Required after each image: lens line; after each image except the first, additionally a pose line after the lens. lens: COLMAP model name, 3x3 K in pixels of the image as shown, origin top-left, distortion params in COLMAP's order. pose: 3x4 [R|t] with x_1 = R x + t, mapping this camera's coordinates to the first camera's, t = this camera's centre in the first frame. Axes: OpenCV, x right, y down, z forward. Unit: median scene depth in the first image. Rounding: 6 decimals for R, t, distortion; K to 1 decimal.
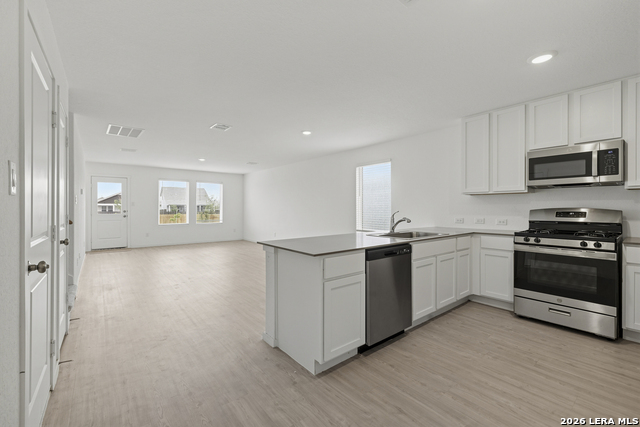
lens RADIAL K [[269.3, 0, 318.4], [0, 269.3, 211.4], [0, 0, 1]] dist [0.002142, 0.000580]
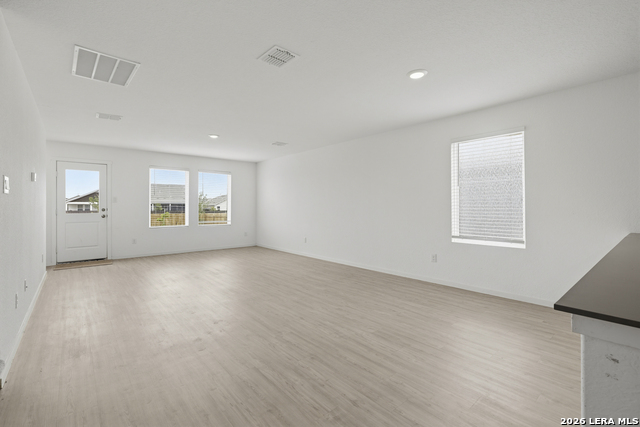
lens RADIAL K [[287.8, 0, 320.1], [0, 287.8, 209.0], [0, 0, 1]] dist [-0.000683, 0.000491]
pose [[0.999723, -0.002800, 0.023368, -0.386927], [0.002874, 0.999991, -0.003136, 0.003315], [-0.023359, 0.003202, 0.999722, 0.535068]]
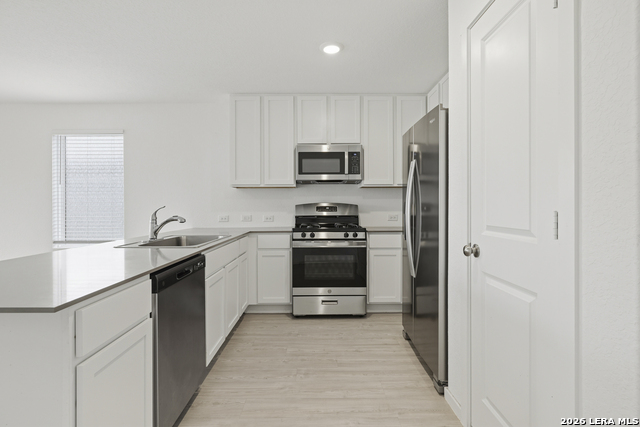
lens RADIAL K [[321.2, 0, 319.8], [0, 321.2, 206.9], [0, 0, 1]] dist [-0.001777, 0.001021]
pose [[0.629261, -0.004642, 0.777180, -0.072174], [0.014521, 0.999878, -0.005786, 0.009771], [-0.777059, 0.014927, 0.629251, 0.201496]]
